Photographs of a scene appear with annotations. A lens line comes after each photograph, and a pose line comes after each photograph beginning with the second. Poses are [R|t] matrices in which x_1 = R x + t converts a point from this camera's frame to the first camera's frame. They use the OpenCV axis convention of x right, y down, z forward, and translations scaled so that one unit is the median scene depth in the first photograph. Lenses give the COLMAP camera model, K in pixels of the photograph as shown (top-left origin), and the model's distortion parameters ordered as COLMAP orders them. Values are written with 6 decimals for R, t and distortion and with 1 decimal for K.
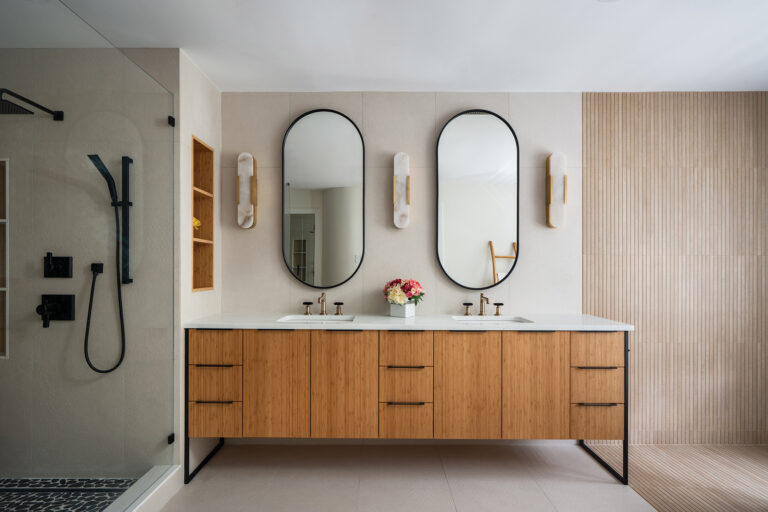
lens RADIAL K [[449.3, 0, 384.0], [0, 449.3, 259.6], [0, 0, 1]] dist [0.005753, -0.003353]
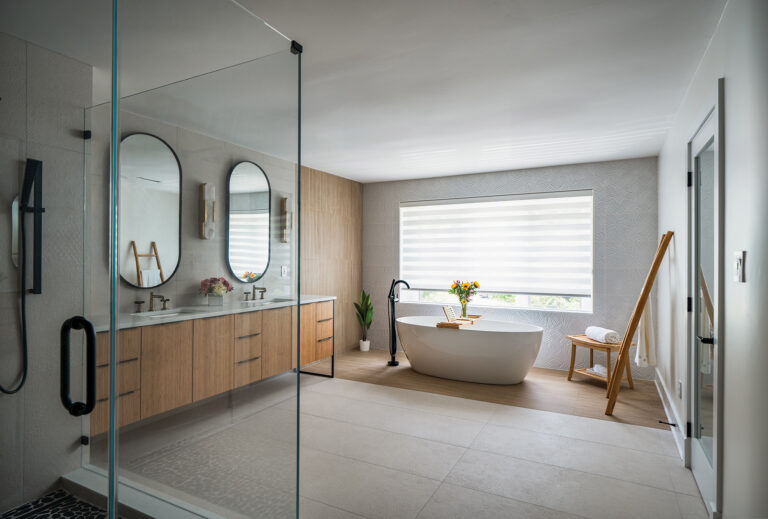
lens RADIAL K [[431.6, 0, 383.8], [0, 431.6, 258.6], [0, 0, 1]] dist [0.002173, 0.002345]
pose [[0.469141, -0.001572, 0.883122, -1.001244], [-0.007253, 0.999958, 0.005633, -0.029822], [-0.883093, -0.009048, 0.469110, -0.068549]]
